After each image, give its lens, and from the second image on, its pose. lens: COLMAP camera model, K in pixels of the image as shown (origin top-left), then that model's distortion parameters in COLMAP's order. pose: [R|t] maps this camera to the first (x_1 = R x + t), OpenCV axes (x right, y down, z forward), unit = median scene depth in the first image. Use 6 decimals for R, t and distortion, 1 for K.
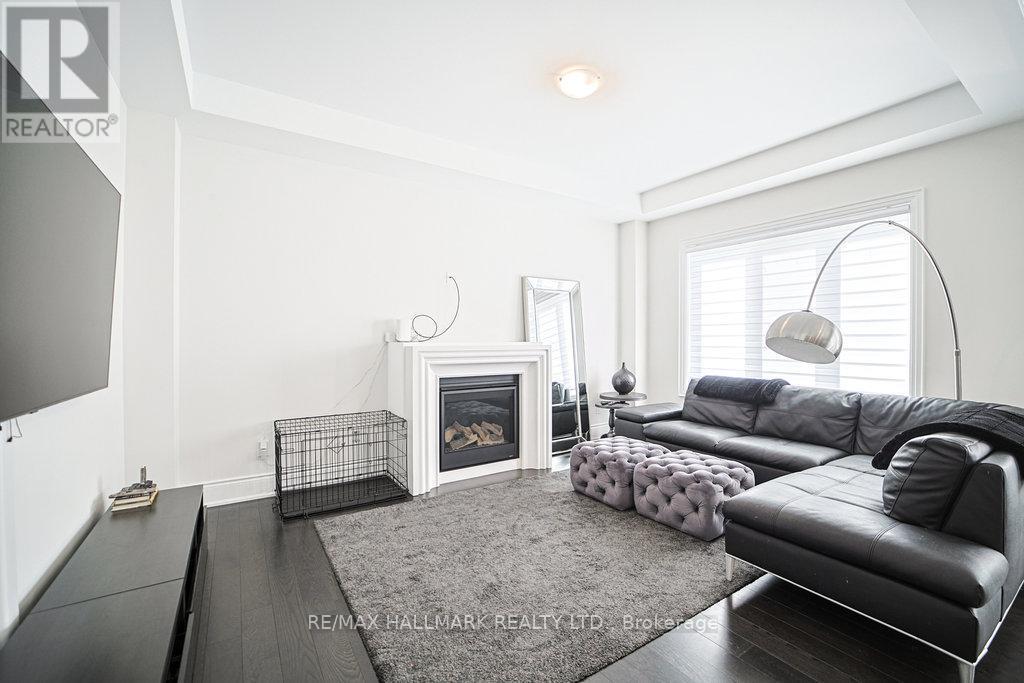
lens RADIAL K [[431.9, 0, 506.5], [0, 431.9, 339.6], [0, 0, 1]] dist [-0.025059, 0.001036]
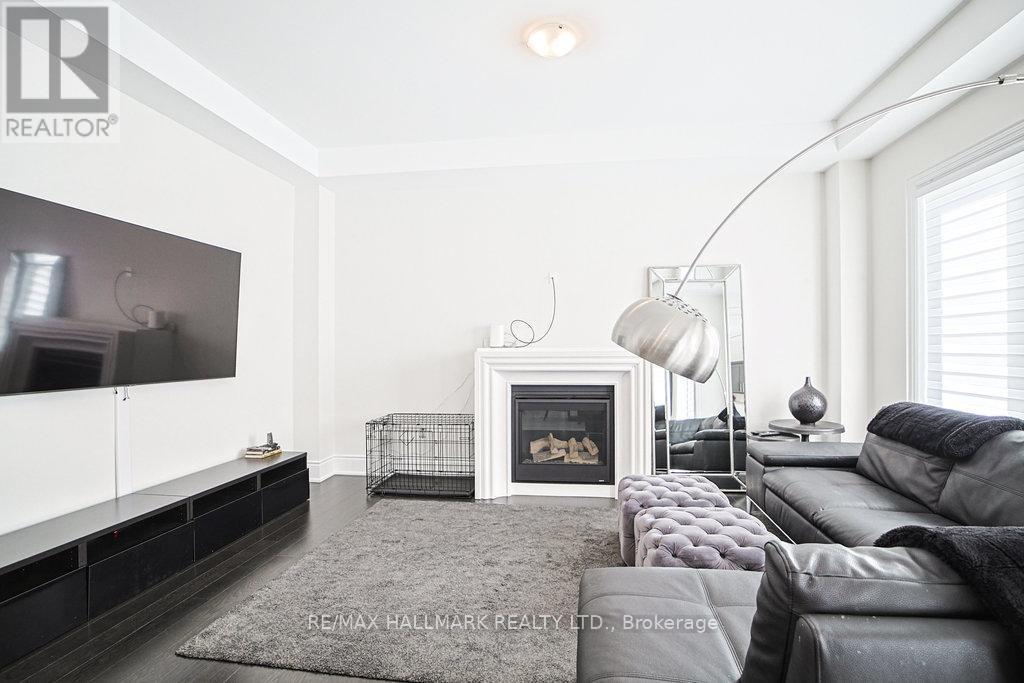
lens RADIAL K [[480.4, 0, 522.1], [0, 480.4, 346.5], [0, 0, 1]] dist [-0.033142, 0.001458]
pose [[0.761624, -0.003700, -0.648008, 0.532635], [0.007598, 0.999966, 0.003222, -0.000318], [0.647974, -0.007378, 0.761626, 0.183855]]
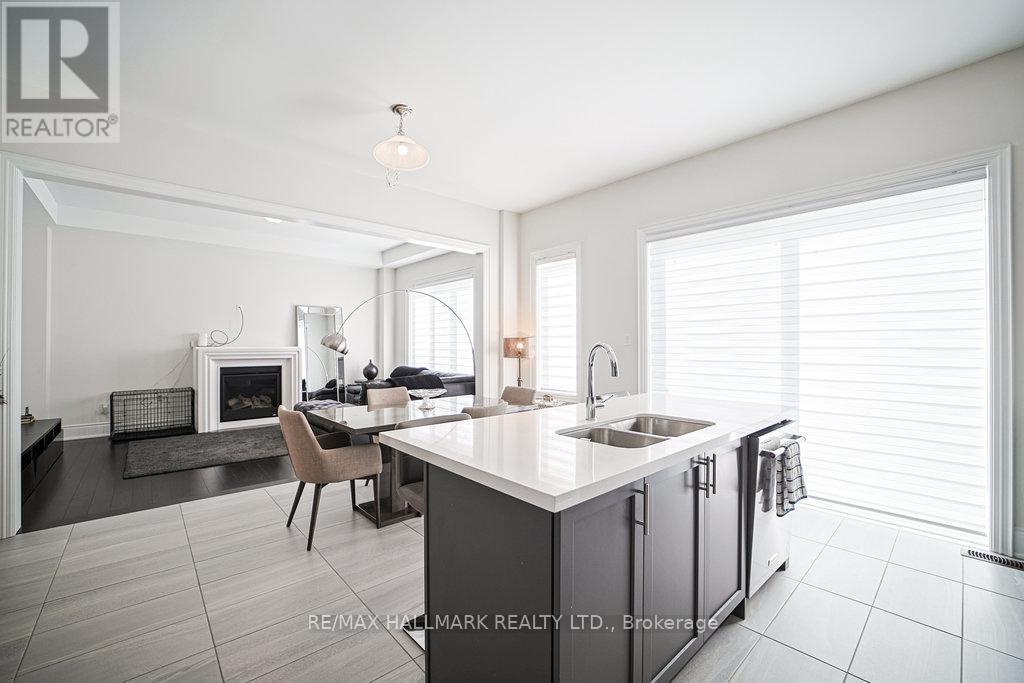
lens RADIAL K [[431.9, 0, 509.5], [0, 431.9, 344.1], [0, 0, 1]] dist [-0.025059, 0.001036]
pose [[0.990176, -0.000475, 0.139829, 0.714204], [0.000556, 1.000000, -0.000534, -0.002892], [-0.139828, 0.000606, 0.990176, -0.810802]]
